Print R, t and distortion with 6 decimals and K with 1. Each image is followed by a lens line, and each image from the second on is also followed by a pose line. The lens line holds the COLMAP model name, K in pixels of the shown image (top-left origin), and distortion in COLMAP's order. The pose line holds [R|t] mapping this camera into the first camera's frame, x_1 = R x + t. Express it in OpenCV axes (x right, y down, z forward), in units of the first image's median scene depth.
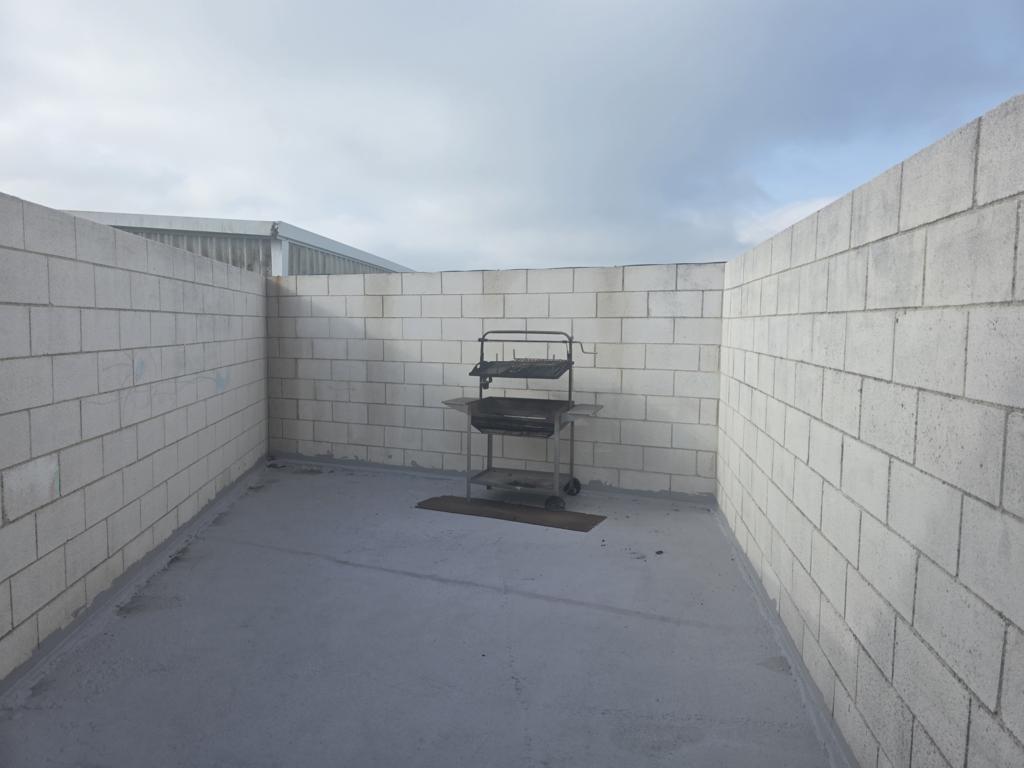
lens RADIAL K [[683.1, 0, 512.0], [0, 683.1, 384.0], [0, 0, 1]] dist [0.049407, -0.001386]
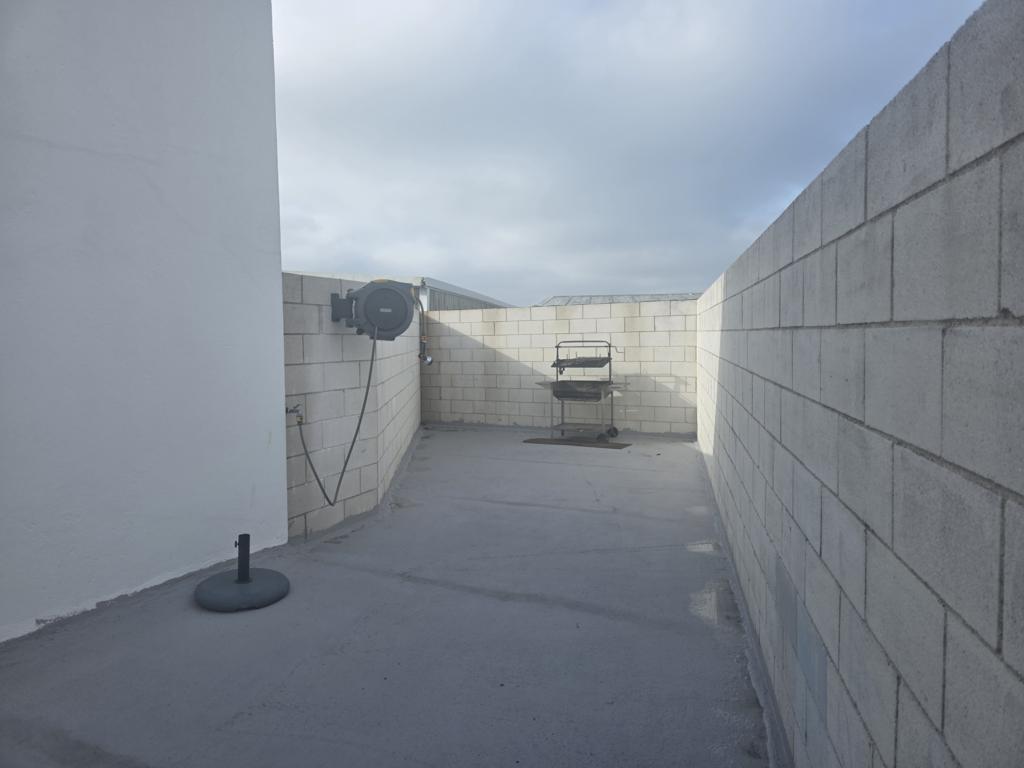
lens RADIAL K [[683.1, 0, 512.0], [0, 683.1, 384.0], [0, 0, 1]] dist [0.049407, -0.001386]
pose [[0.997890, -0.021180, -0.061372, -0.052512], [0.020119, 0.999638, -0.017858, 0.054817], [0.061728, 0.016586, 0.997955, -0.685894]]
